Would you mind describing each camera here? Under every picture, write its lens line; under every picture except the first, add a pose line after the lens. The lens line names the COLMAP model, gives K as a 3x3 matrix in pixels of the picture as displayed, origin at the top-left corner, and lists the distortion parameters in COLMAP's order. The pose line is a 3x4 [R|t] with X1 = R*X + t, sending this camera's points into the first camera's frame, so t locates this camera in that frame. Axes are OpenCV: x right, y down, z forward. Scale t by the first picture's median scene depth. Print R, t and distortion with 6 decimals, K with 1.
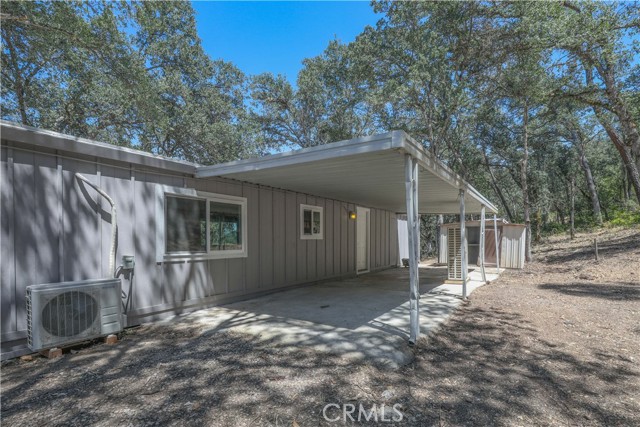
lens RADIAL K [[287.1, 0, 326.7], [0, 287.1, 249.0], [0, 0, 1]] dist [0.001544, 0.000494]
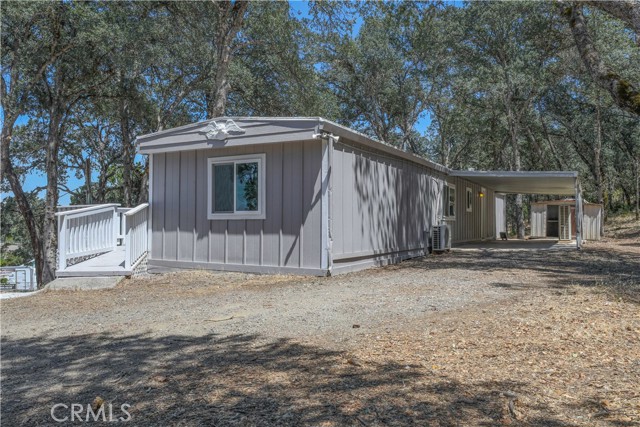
lens RADIAL K [[502.1, 0, 319.4], [0, 502.1, 216.7], [0, 0, 1]] dist [-0.006021, 0.002675]
pose [[0.990733, 0.017514, 0.134688, -0.487346], [-0.011650, 0.998955, -0.044202, 0.045842], [-0.135321, 0.042223, 0.989902, -0.588026]]
